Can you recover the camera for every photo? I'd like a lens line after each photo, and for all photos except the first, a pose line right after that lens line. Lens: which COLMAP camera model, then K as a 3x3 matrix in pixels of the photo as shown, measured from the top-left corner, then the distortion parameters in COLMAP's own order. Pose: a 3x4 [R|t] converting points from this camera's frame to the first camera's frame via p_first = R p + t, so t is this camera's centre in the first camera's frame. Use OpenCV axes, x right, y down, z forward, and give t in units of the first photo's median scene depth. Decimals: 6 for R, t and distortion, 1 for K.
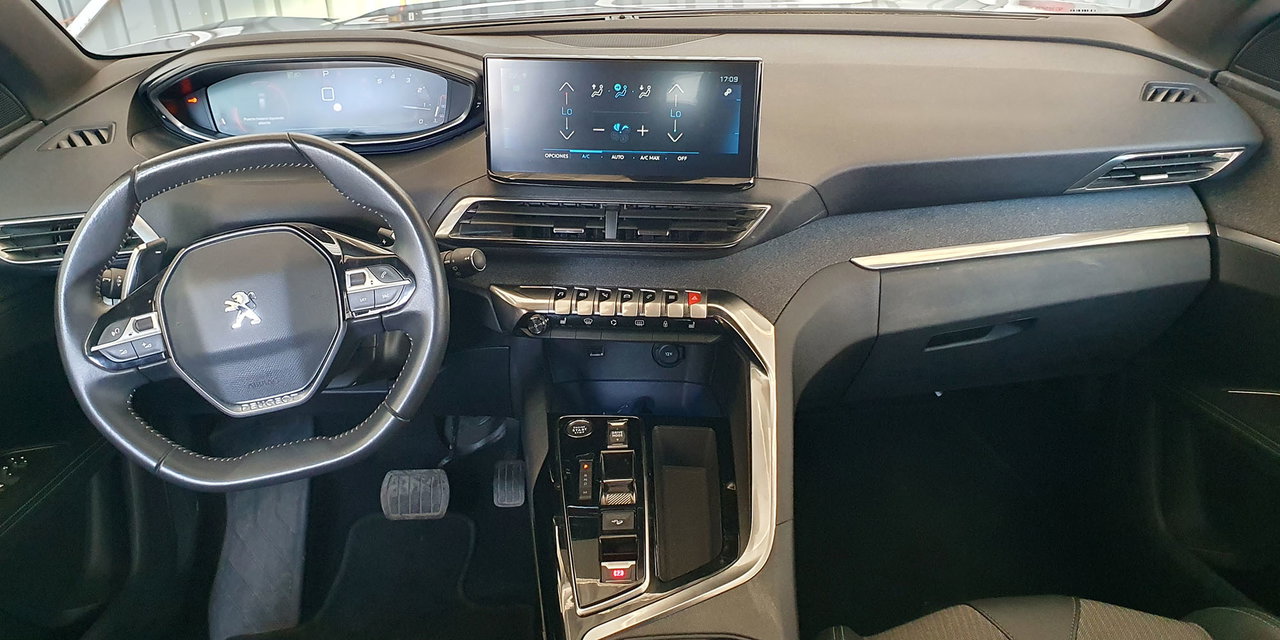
lens RADIAL K [[1042.9, 0, 640.0], [0, 1042.9, 320.0], [0, 0, 1]] dist [0.073682, -0.004404]
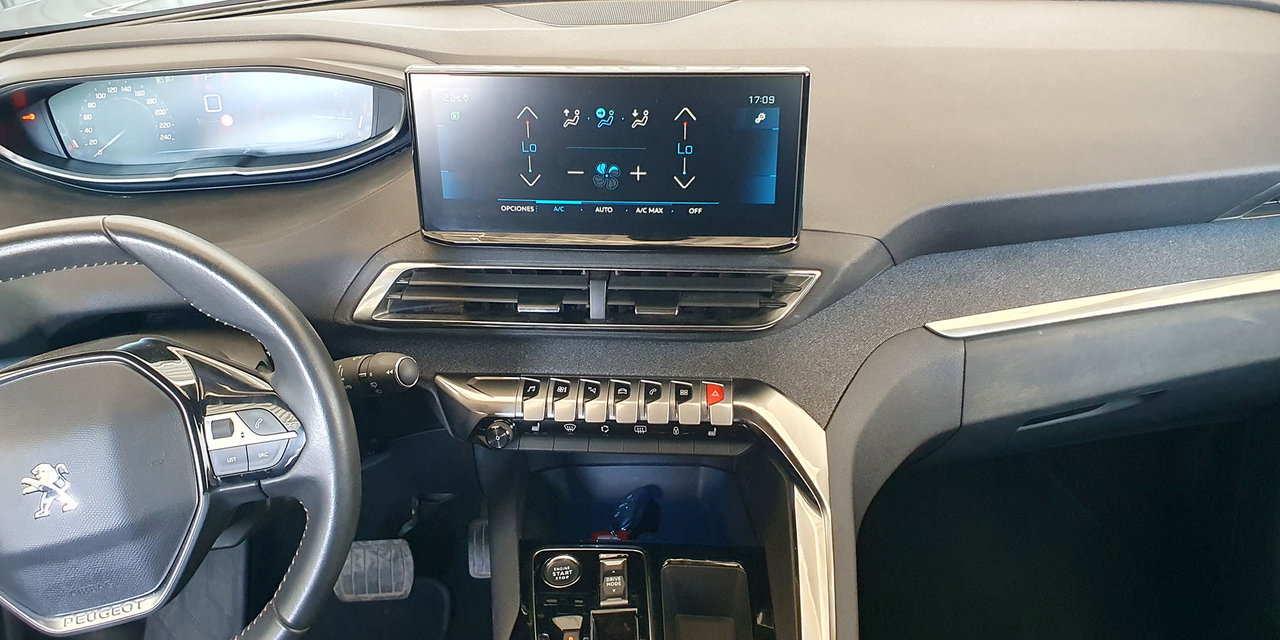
lens RADIAL K [[1053.2, 0, 655.7], [0, 1053.2, 329.8], [0, 0, 1]] dist [0.057053, -0.128332]
pose [[0.999710, -0.022282, 0.009143, 0.005062], [0.021257, 0.994755, 0.100053, -0.139988], [-0.011325, -0.099830, 0.994940, 0.273645]]
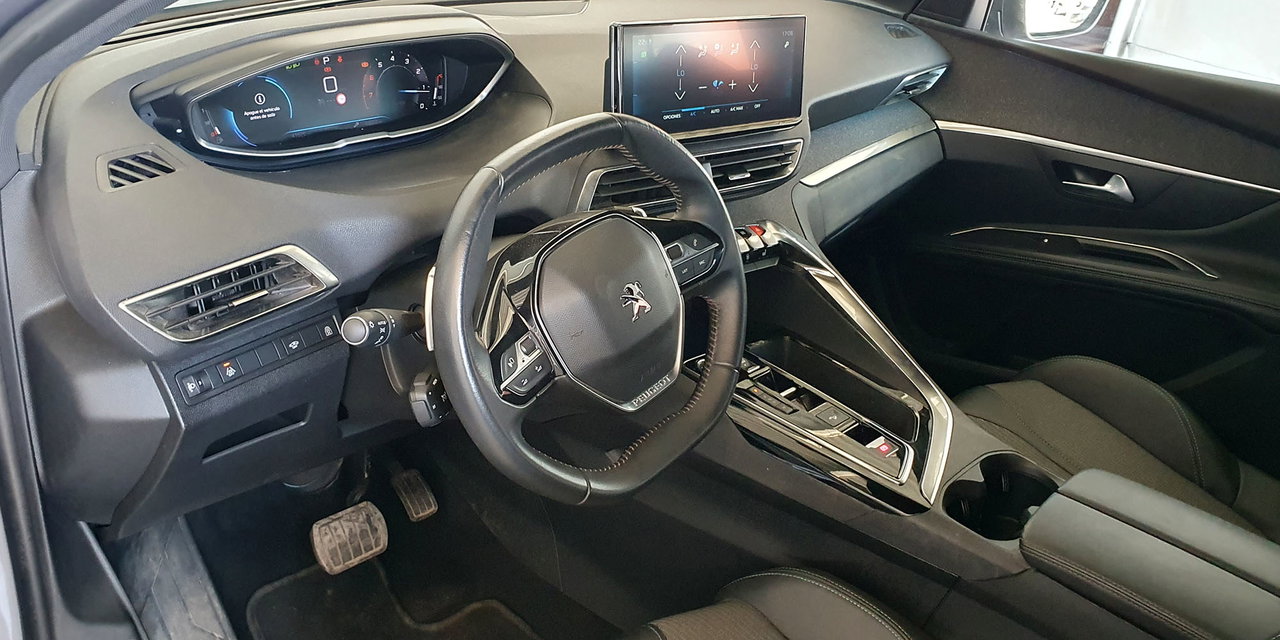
lens RADIAL K [[1053.2, 0, 655.7], [0, 1053.2, 329.8], [0, 0, 1]] dist [0.057053, -0.128332]
pose [[0.706852, -0.243210, 0.664236, -0.822215], [0.215950, 0.968399, 0.124775, -0.082229], [-0.673592, 0.055244, 0.737036, 0.229820]]
